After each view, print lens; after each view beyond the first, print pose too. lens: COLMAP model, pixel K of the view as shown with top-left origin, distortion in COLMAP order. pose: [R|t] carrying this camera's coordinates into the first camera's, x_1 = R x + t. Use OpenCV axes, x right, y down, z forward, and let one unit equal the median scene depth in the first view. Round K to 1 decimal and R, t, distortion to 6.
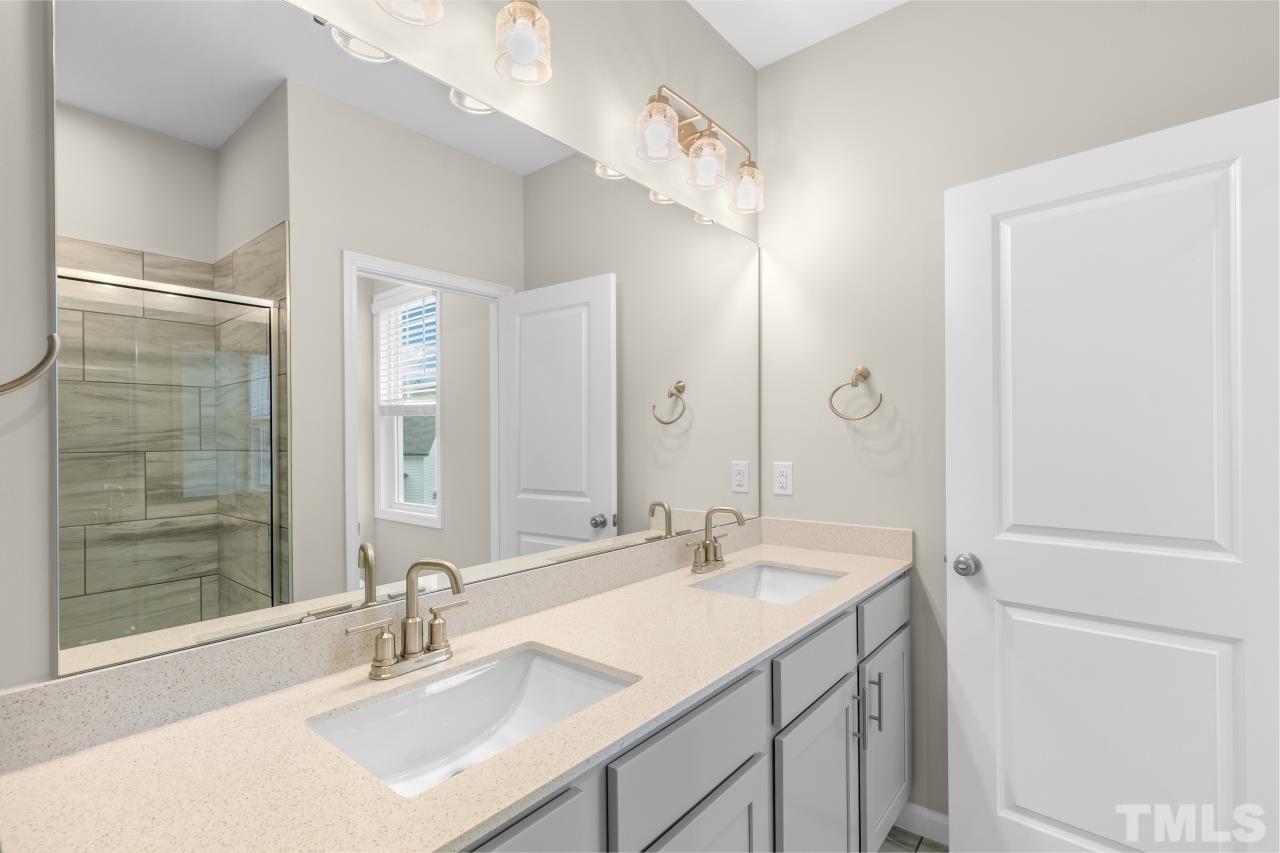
lens RADIAL K [[587.9, 0, 639.1], [0, 587.9, 435.3], [0, 0, 1]] dist [0.000639, 0.000033]
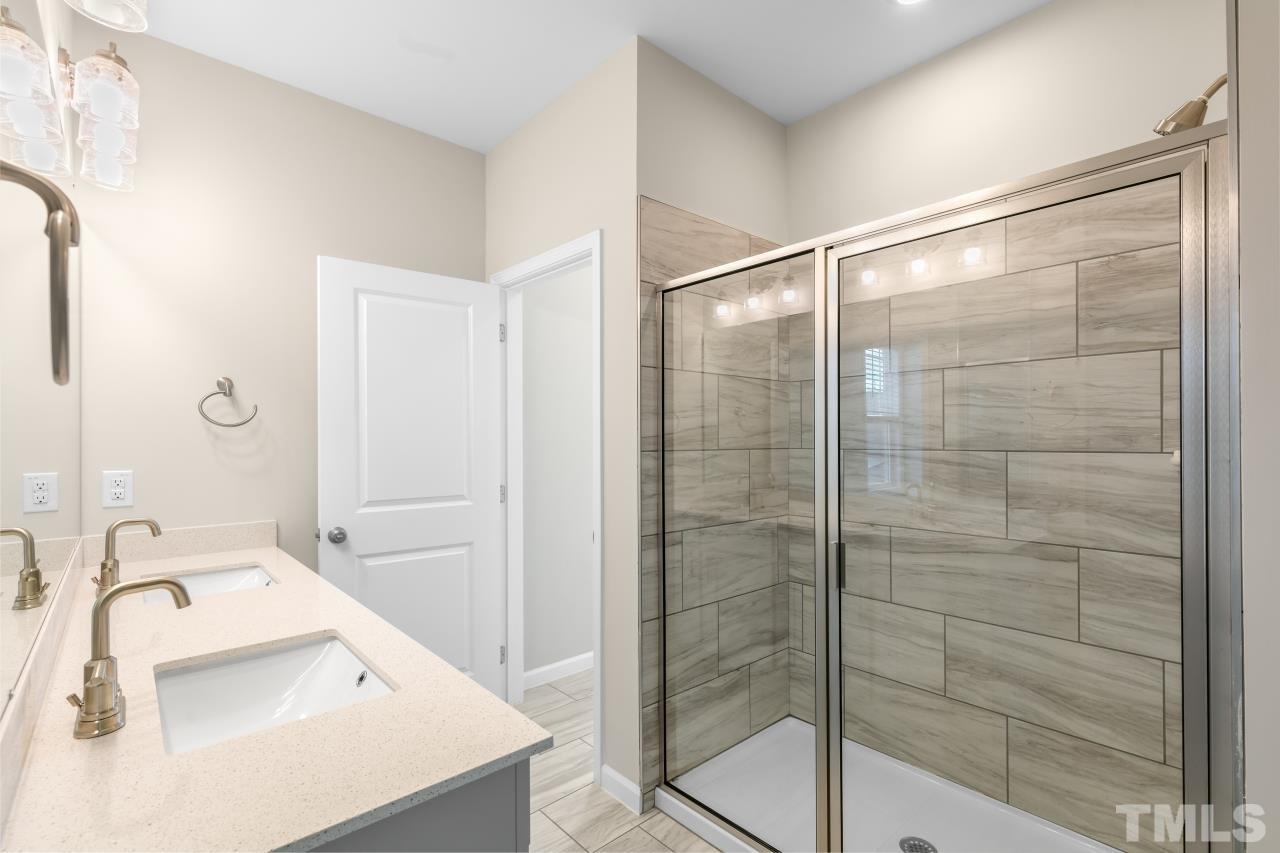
lens RADIAL K [[587.9, 0, 640.4], [0, 587.9, 439.7], [0, 0, 1]] dist [0.000639, 0.000033]
pose [[0.154967, 0.006297, 0.987900, -0.695332], [-0.000041, 0.999980, -0.006367, 0.005656], [-0.987920, 0.000946, 0.154964, 0.088538]]
